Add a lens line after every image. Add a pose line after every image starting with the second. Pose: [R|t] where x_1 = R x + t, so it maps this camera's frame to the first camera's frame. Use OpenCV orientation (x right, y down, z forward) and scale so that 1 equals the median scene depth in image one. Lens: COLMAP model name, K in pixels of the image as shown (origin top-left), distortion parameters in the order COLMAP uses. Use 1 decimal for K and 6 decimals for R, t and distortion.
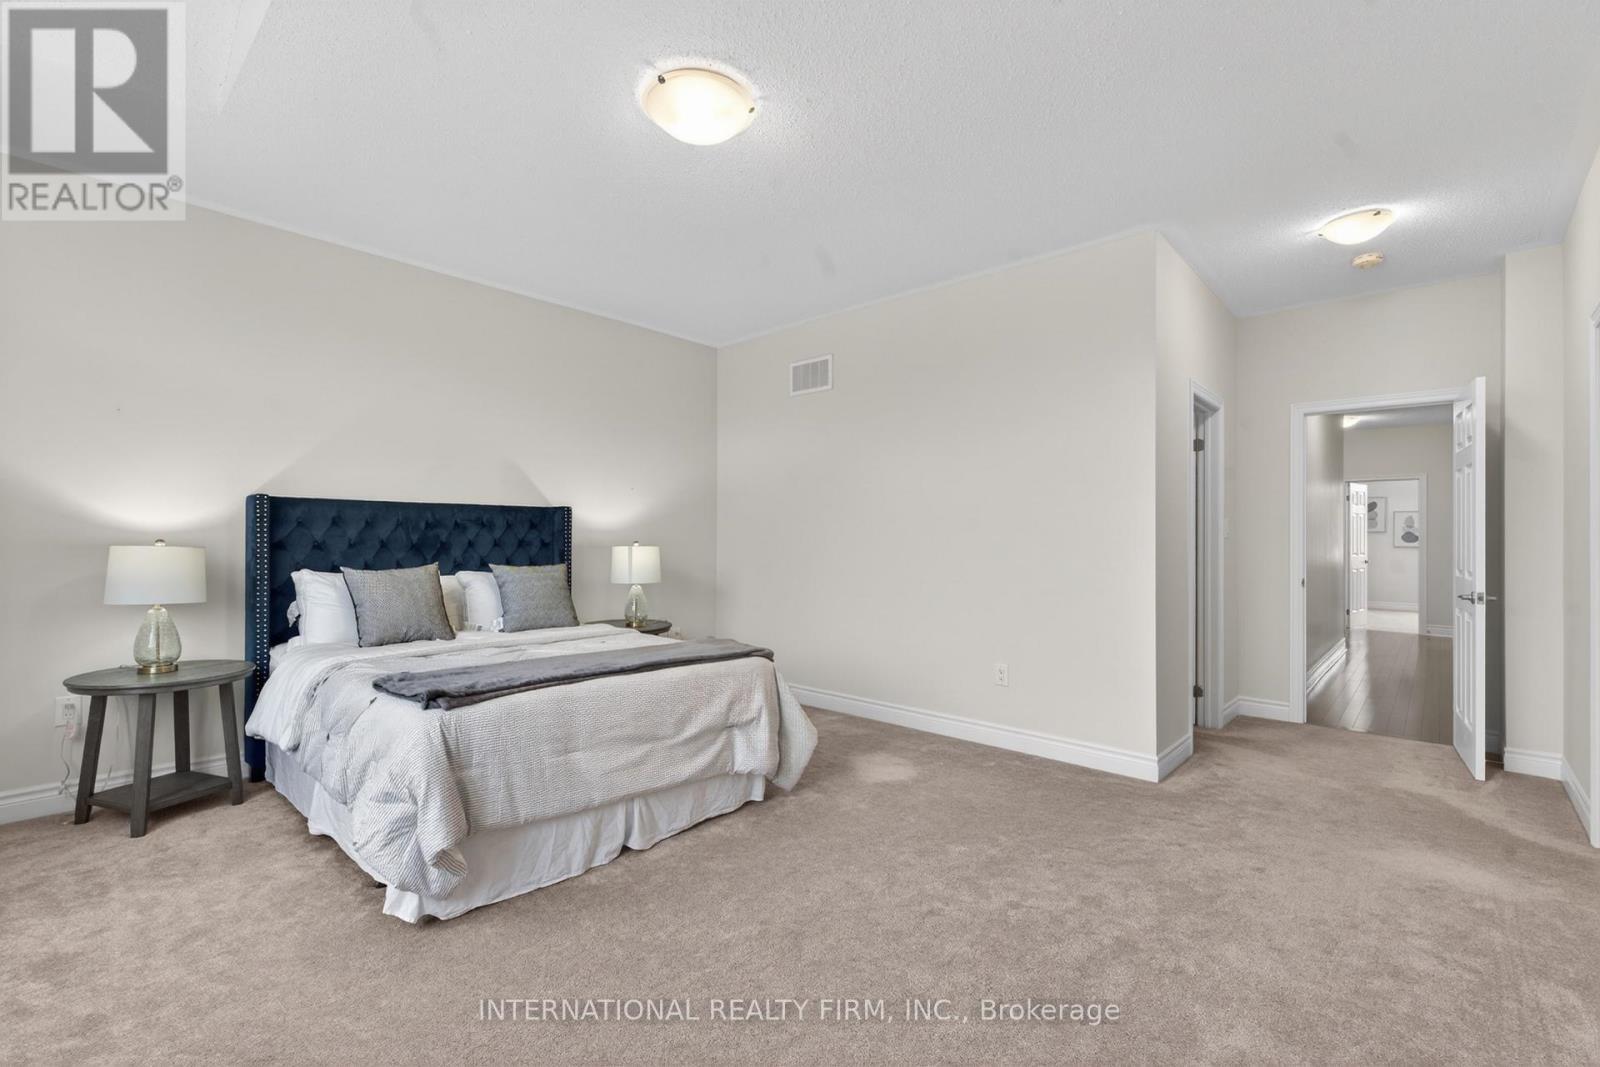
lens RADIAL K [[716.8, 0, 800.0], [0, 716.8, 533.5], [0, 0, 1]] dist [0.000552, 0.000078]
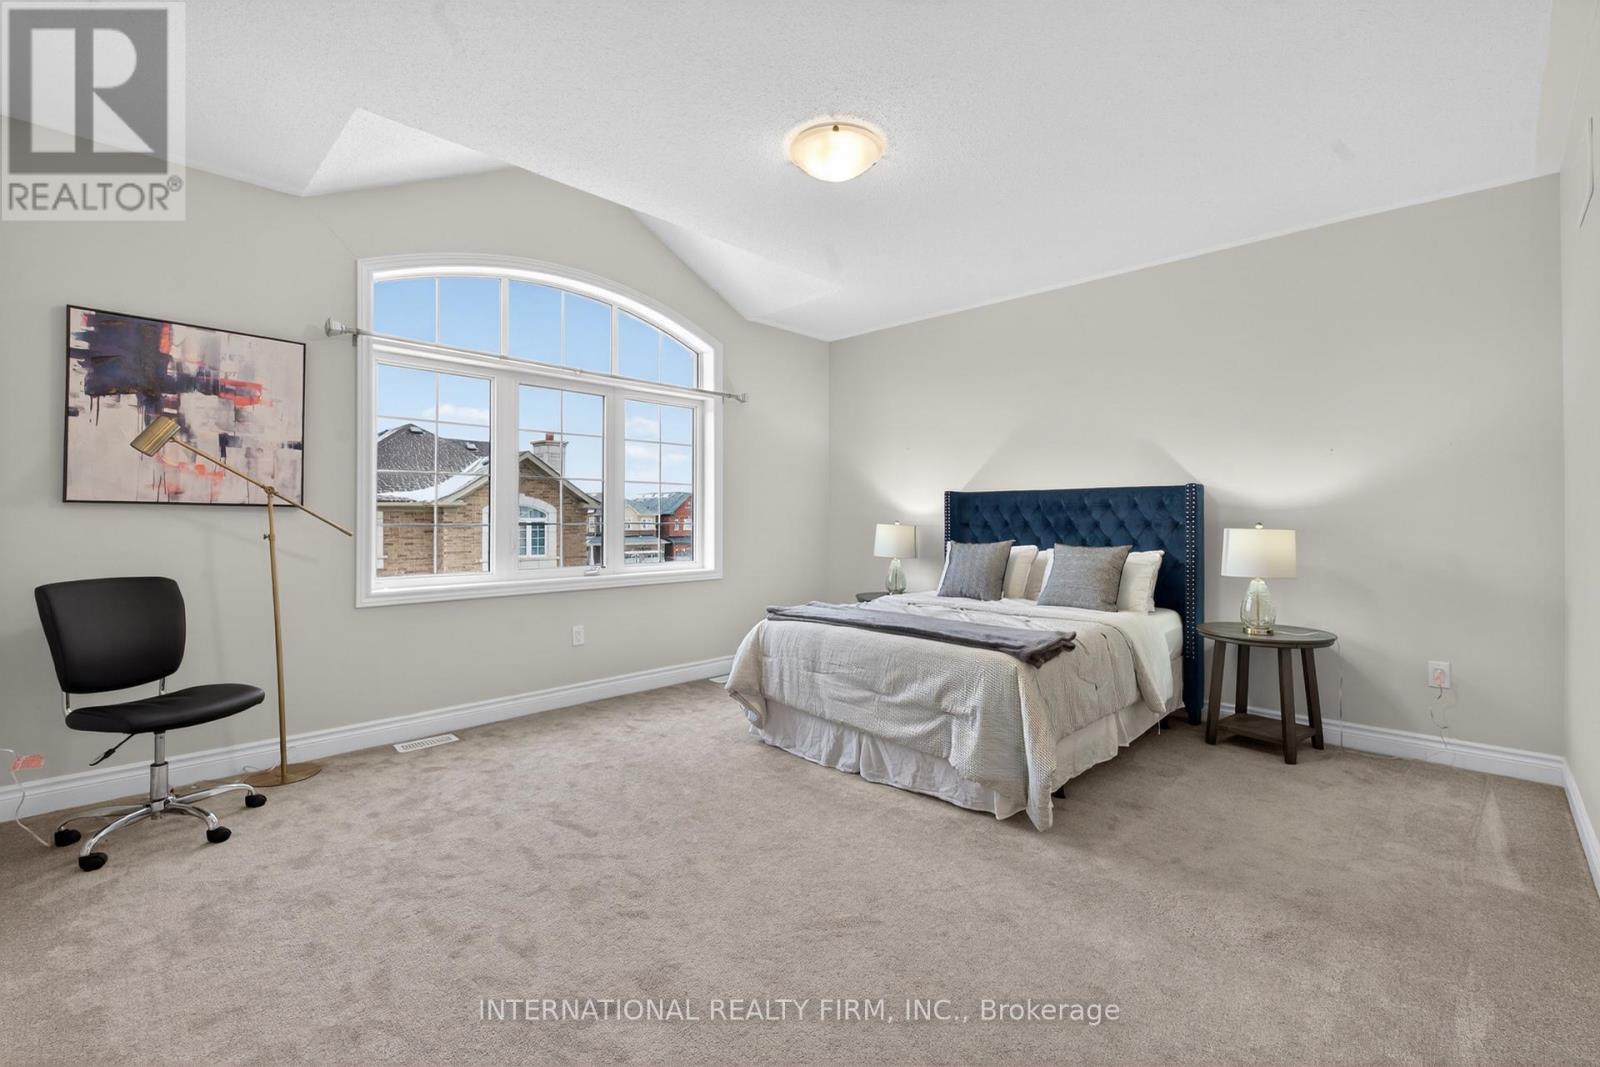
lens RADIAL K [[690.2, 0, 798.0], [0, 690.2, 509.1], [0, 0, 1]] dist [0.001144, -0.000061]
pose [[-0.029715, -0.017329, -0.999408, 0.872797], [0.010880, 0.999785, -0.017659, 0.006535], [0.999499, -0.011398, -0.029520, 0.846172]]
